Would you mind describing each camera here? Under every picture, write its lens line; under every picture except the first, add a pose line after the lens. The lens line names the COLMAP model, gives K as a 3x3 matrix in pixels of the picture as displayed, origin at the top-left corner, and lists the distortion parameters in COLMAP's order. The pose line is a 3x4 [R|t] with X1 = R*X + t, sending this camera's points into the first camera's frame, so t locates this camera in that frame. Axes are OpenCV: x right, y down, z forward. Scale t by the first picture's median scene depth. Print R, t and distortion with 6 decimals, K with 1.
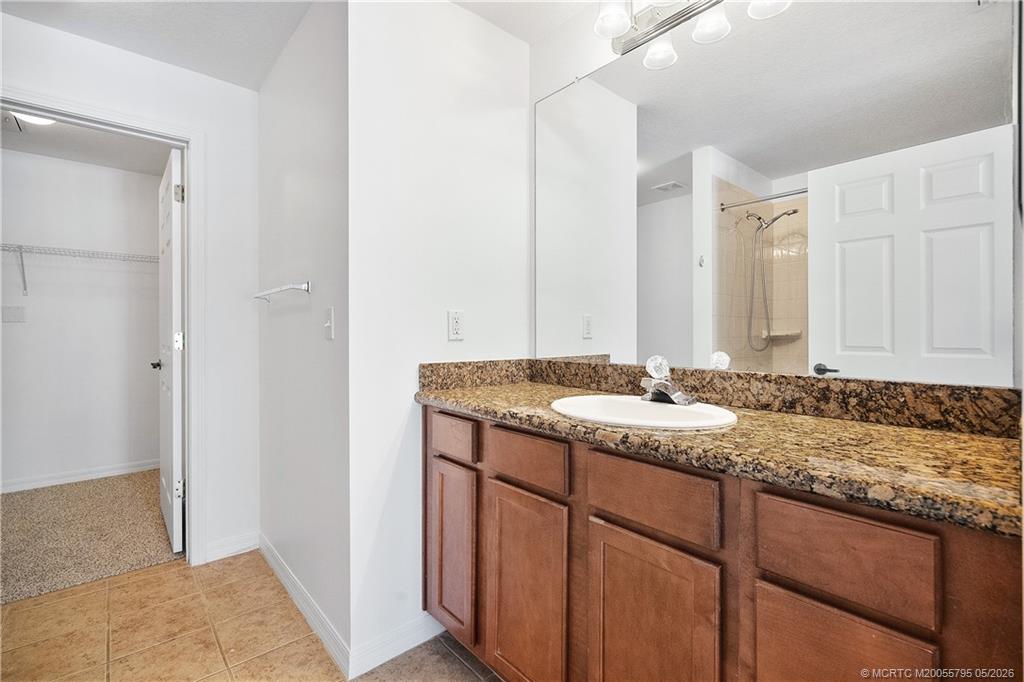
lens RADIAL K [[468.3, 0, 512.7], [0, 468.3, 338.1], [0, 0, 1]] dist [-0.010789, 0.003061]
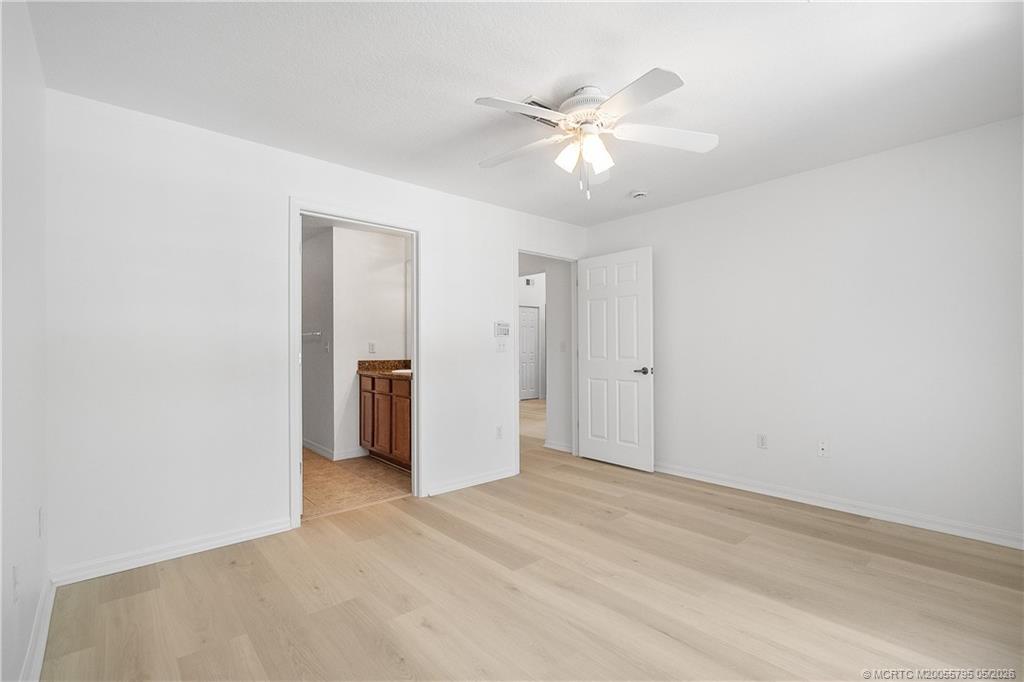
lens RADIAL K [[468.3, 0, 511.7], [0, 468.3, 342.3], [0, 0, 1]] dist [-0.010789, 0.003061]
pose [[0.999983, 0.003067, 0.004940, 0.786049], [-0.003013, 0.999937, -0.010845, -0.034037], [-0.004973, 0.010830, 0.999929, -2.051592]]
